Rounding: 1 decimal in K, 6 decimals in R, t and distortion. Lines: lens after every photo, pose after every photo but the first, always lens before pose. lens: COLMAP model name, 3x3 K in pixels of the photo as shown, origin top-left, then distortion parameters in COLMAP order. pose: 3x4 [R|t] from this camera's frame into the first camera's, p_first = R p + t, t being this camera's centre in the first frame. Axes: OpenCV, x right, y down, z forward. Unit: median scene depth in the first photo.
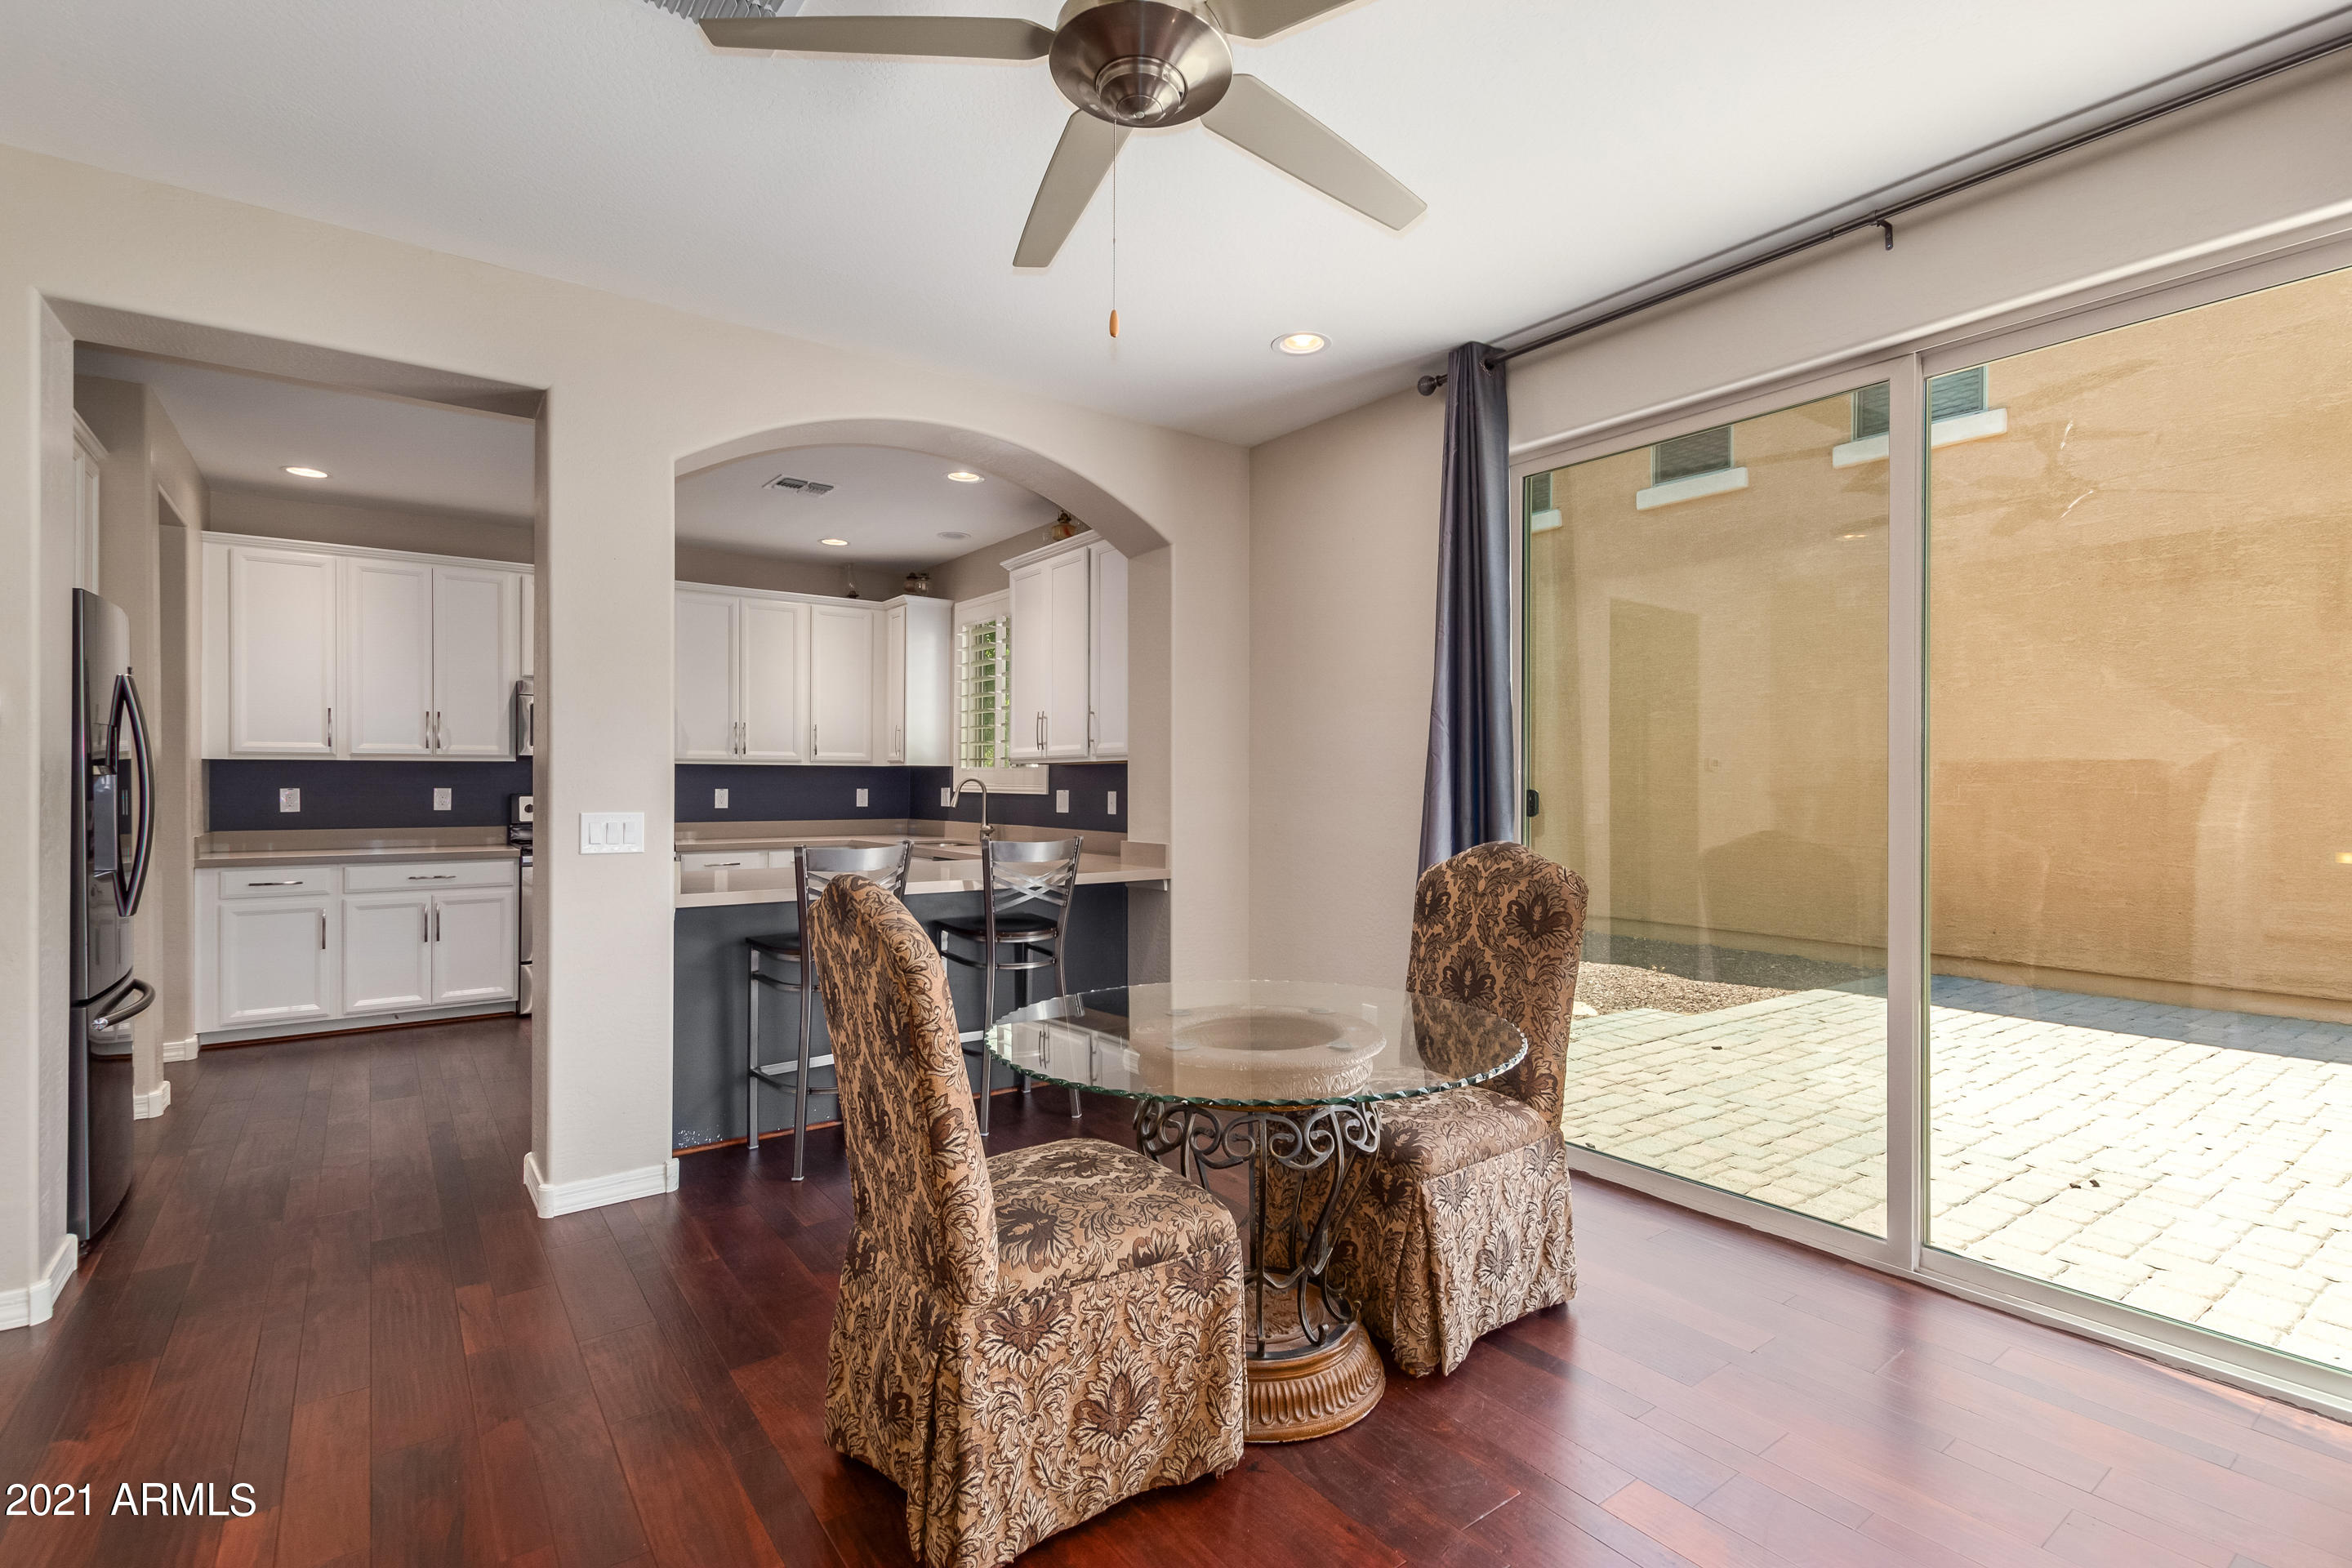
lens RADIAL K [[1085.5, 0, 1189.5], [0, 1085.5, 774.5], [0, 0, 1]] dist [0.003239, -0.000274]
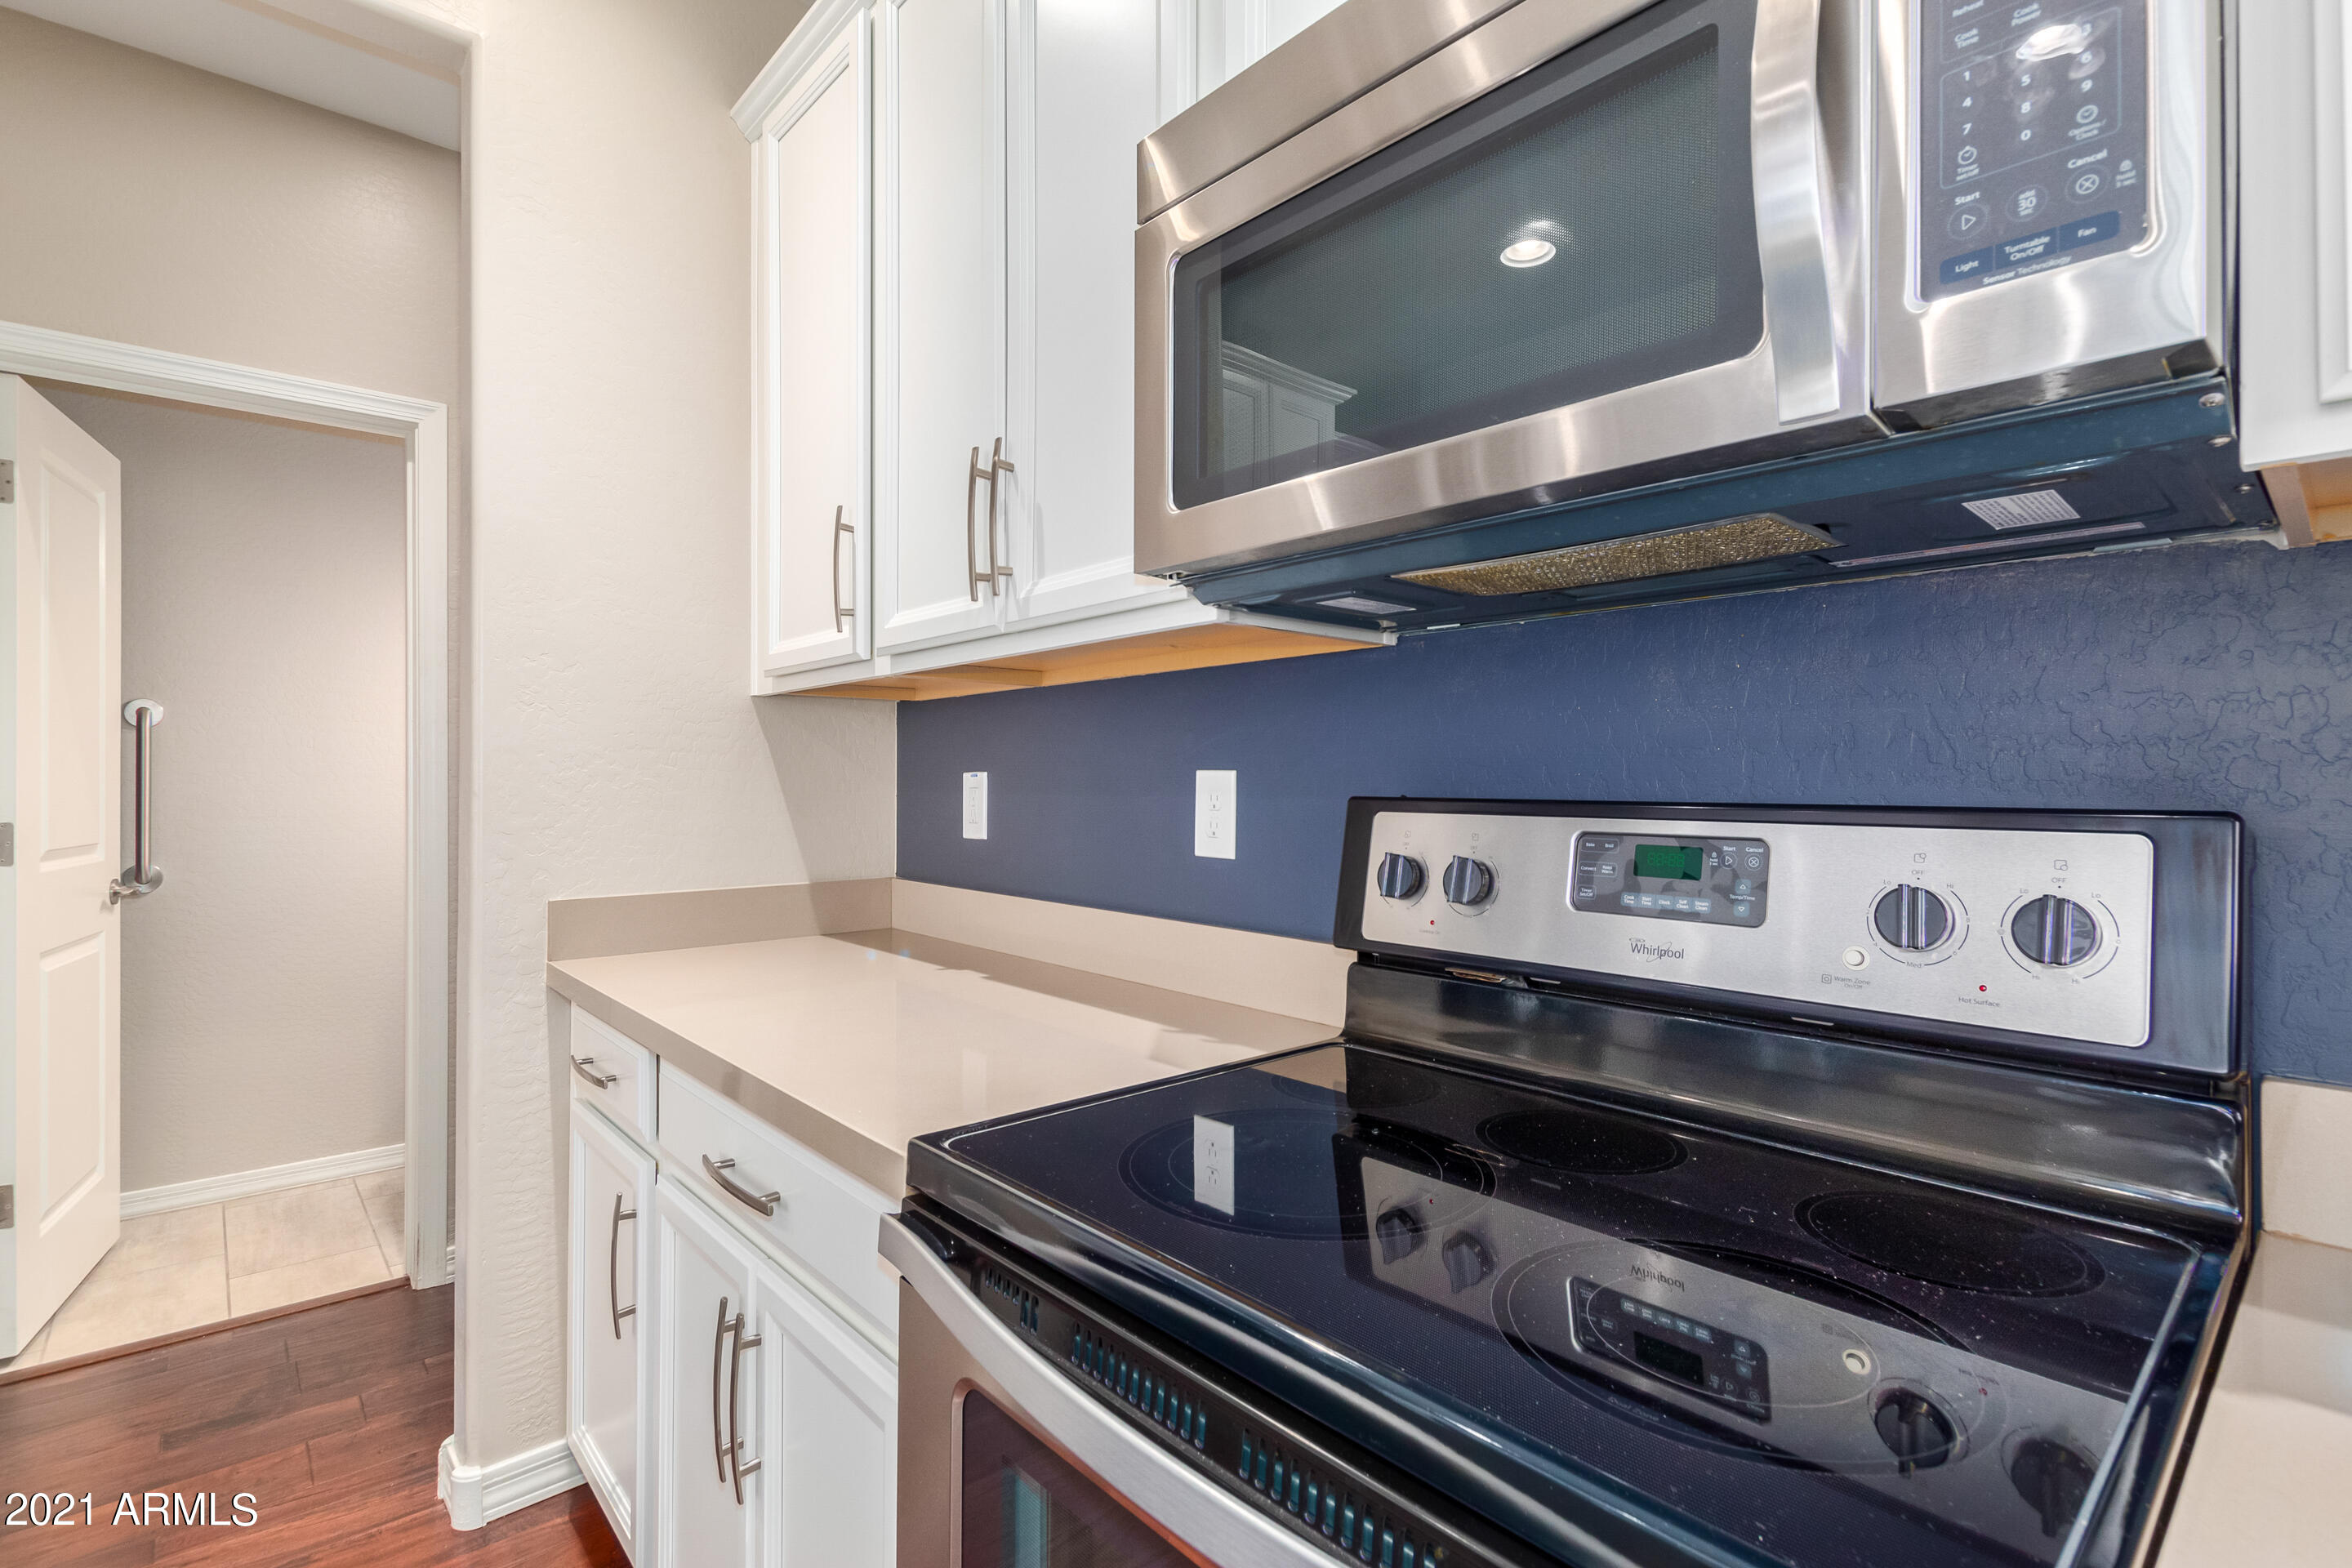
lens RADIAL K [[1091.0, 0, 1191.4], [0, 1091.0, 786.8], [0, 0, 1]] dist [0.002132, 0.000084]
pose [[0.109514, 0.002306, -0.993983, -0.499421], [0.002228, 0.999994, 0.002565, 0.017984], [0.993983, -0.002495, 0.109508, 1.114143]]
